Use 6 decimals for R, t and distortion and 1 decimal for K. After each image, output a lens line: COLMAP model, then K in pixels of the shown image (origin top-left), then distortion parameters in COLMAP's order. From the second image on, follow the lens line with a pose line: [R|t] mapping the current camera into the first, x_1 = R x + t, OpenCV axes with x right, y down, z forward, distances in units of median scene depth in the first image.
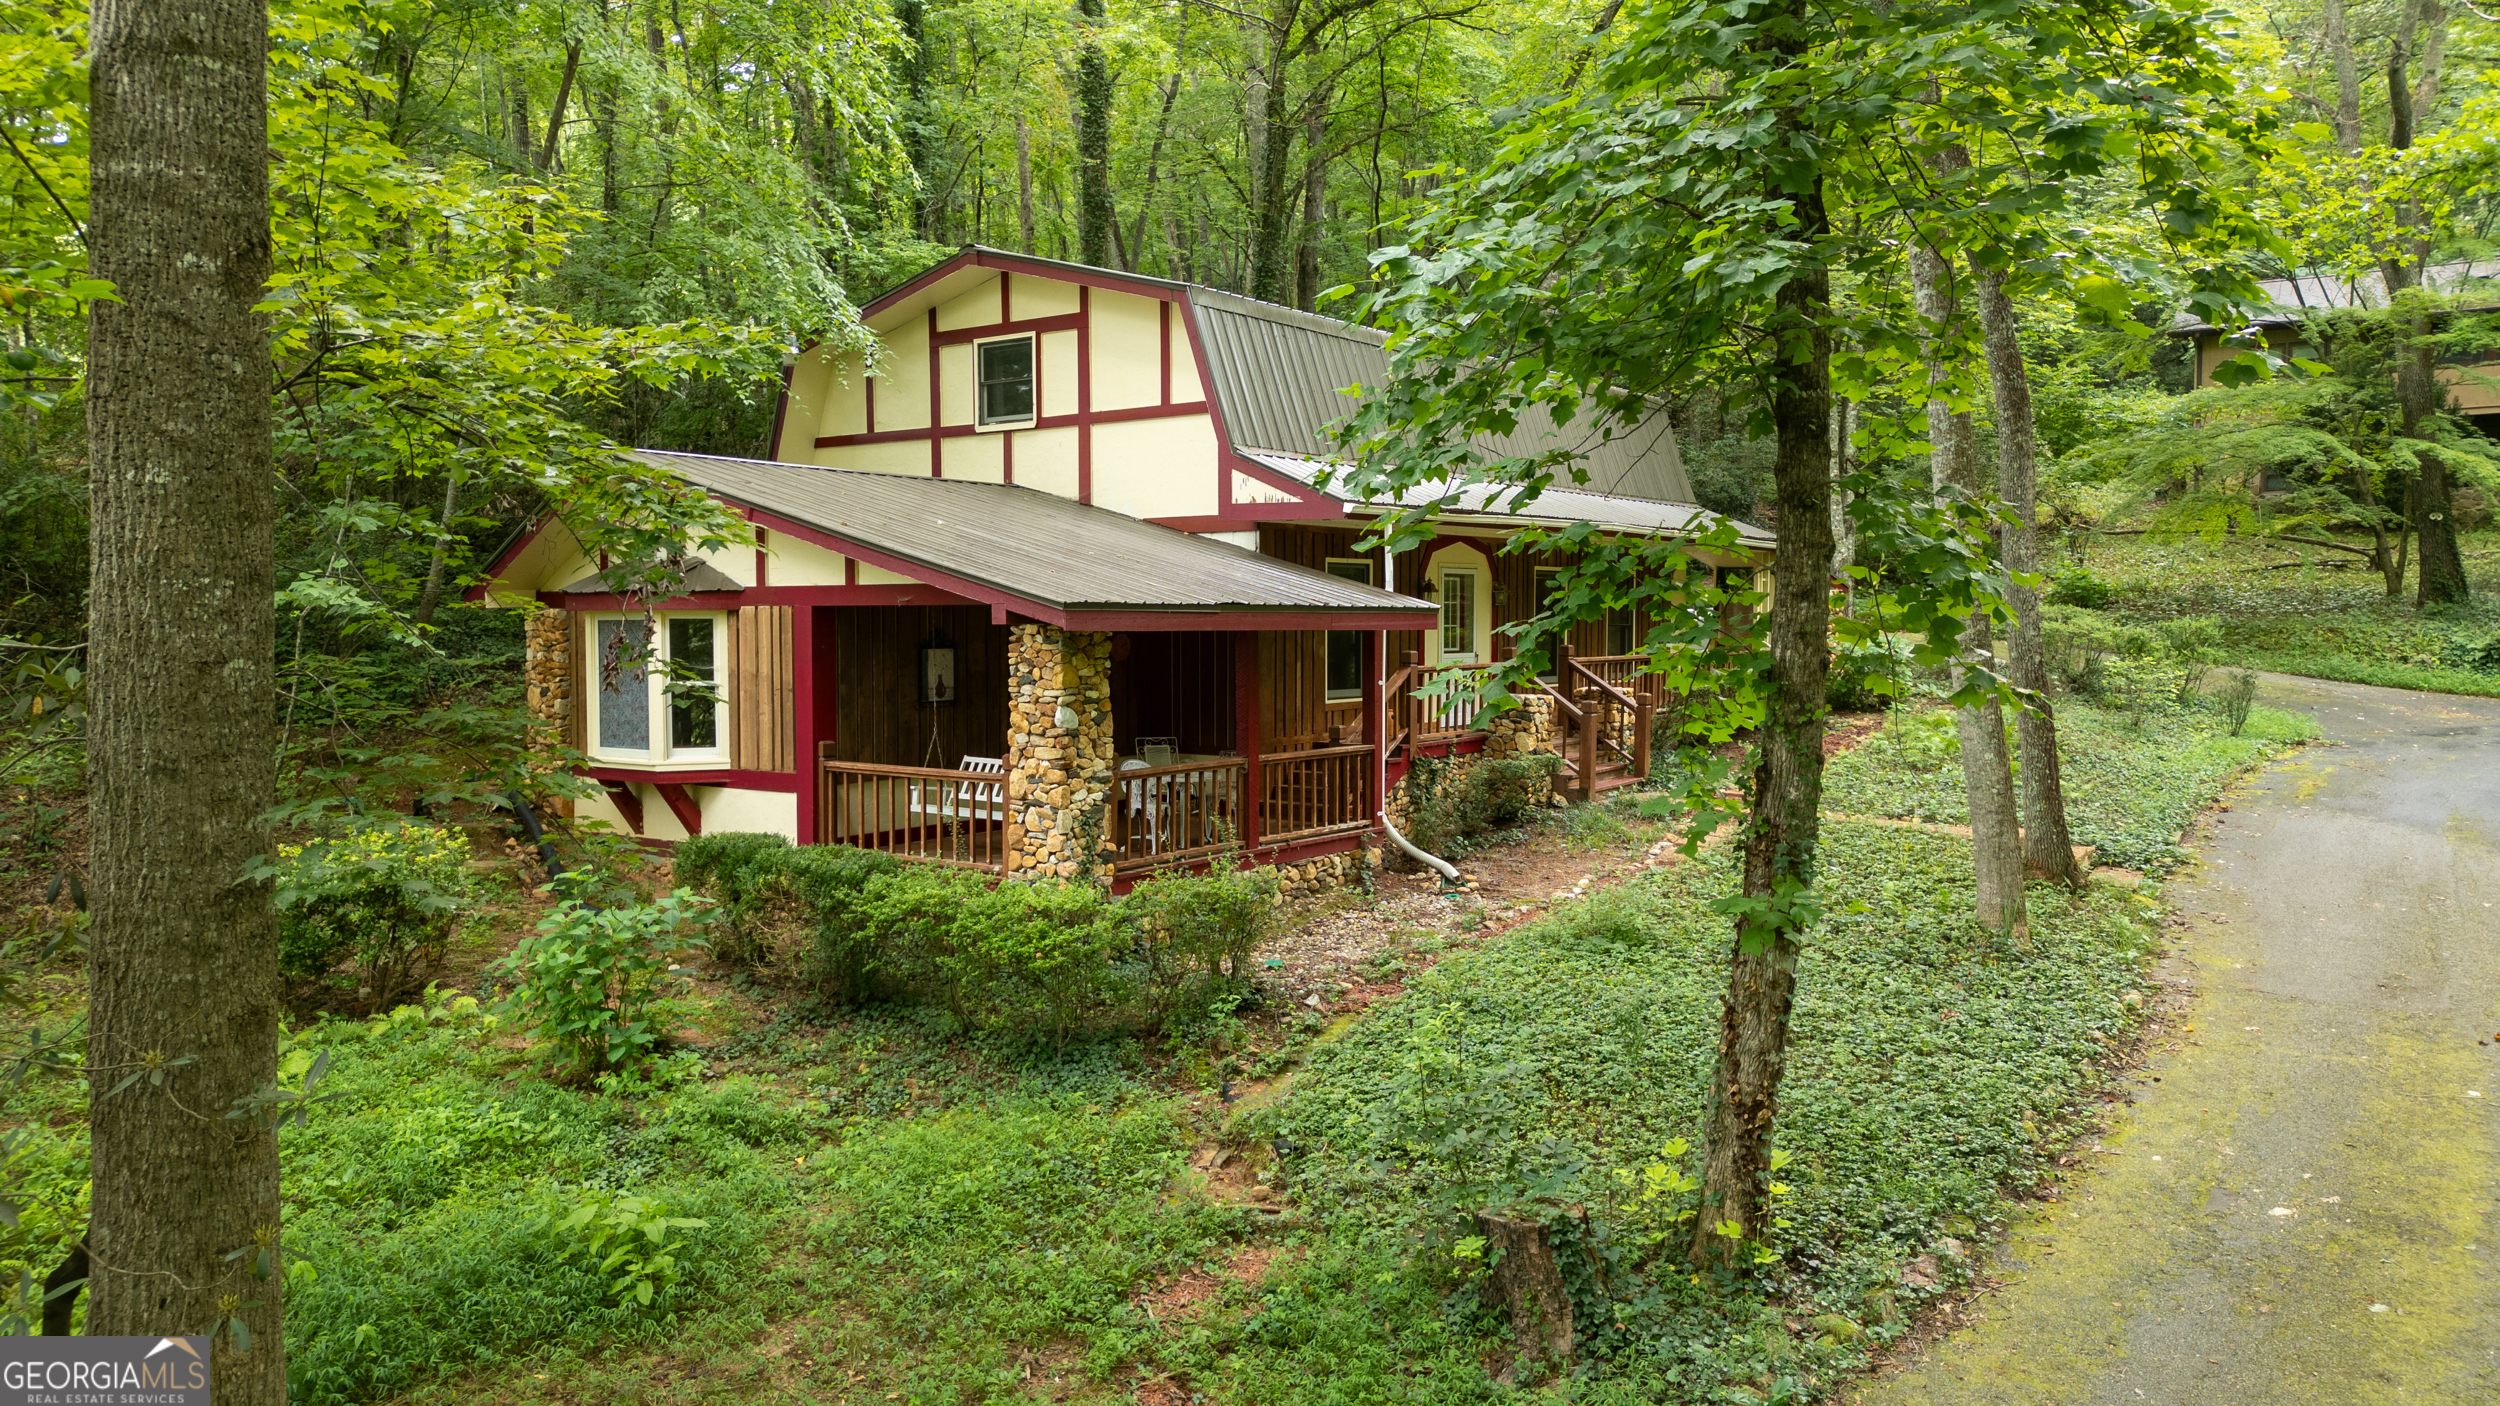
lens RADIAL K [[1728.7, 0, 1250.0], [0, 1728.7, 703.0], [0, 0, 1]] dist [0.105108, -0.173428]
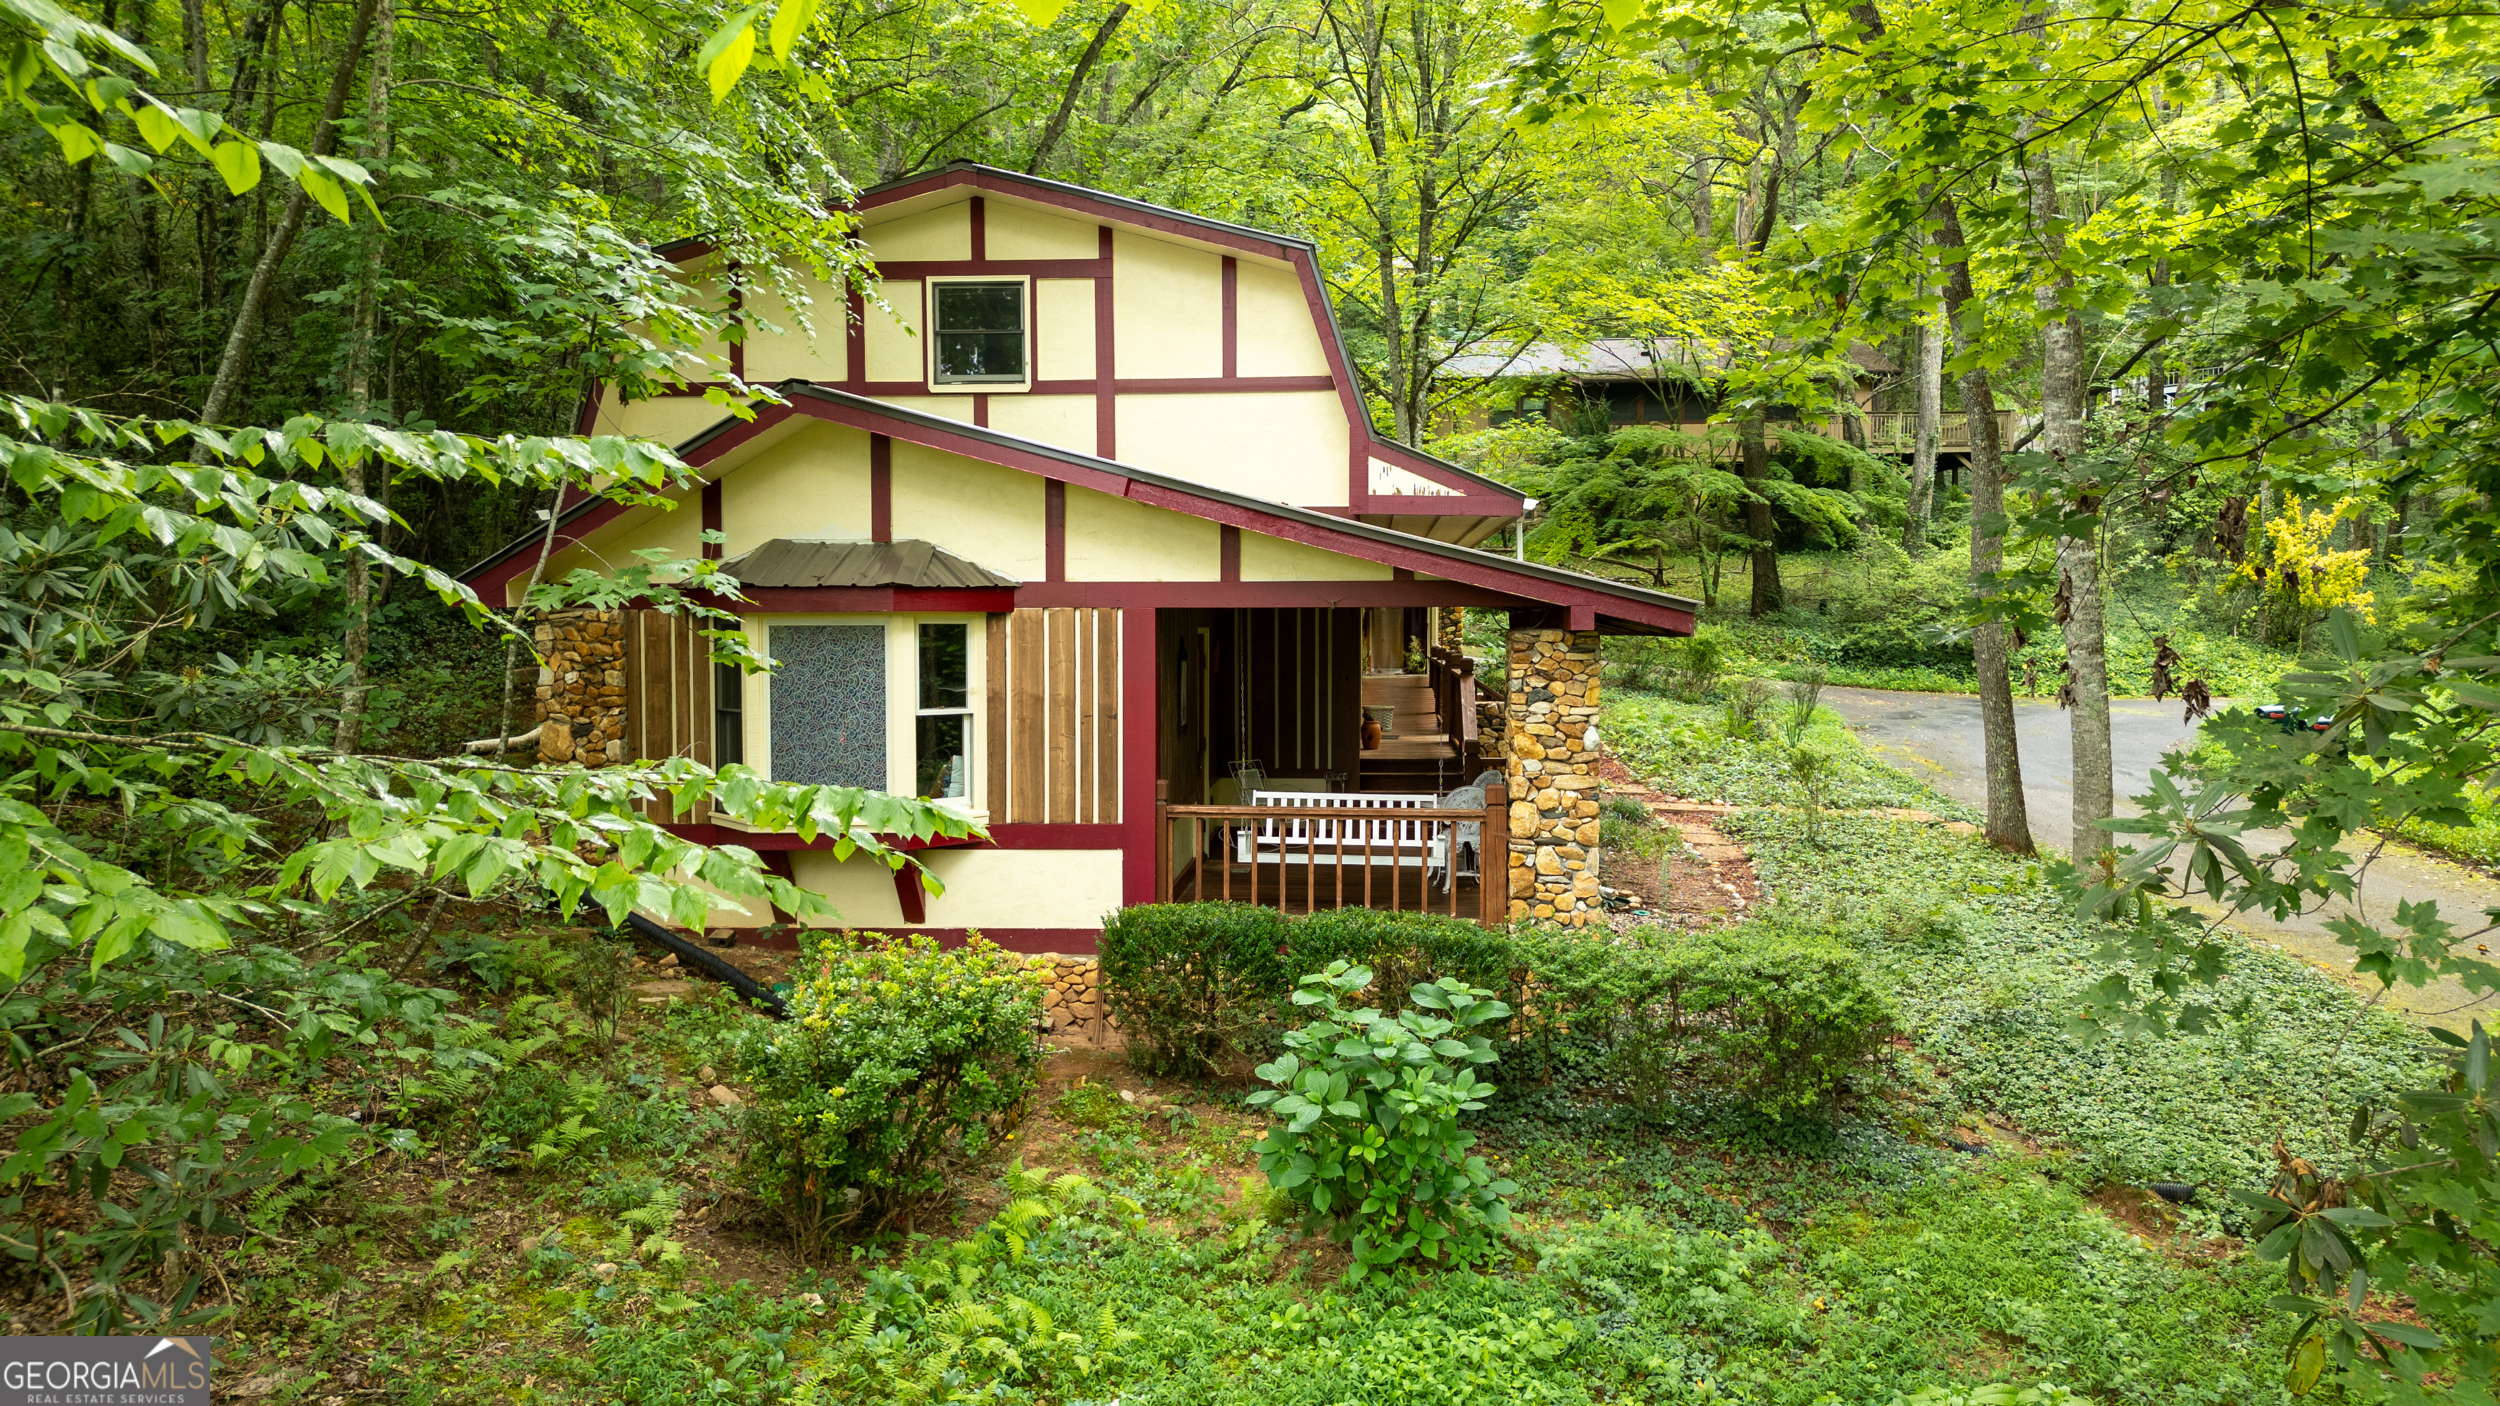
lens RADIAL K [[1728.7, 0, 1250.0], [0, 1728.7, 703.0], [0, 0, 1]] dist [0.105108, -0.173428]
pose [[0.845197, -0.023379, 0.533944, -0.600149], [0.024955, 0.999679, 0.004270, -0.014660], [-0.533872, 0.009716, 0.845509, 0.308862]]
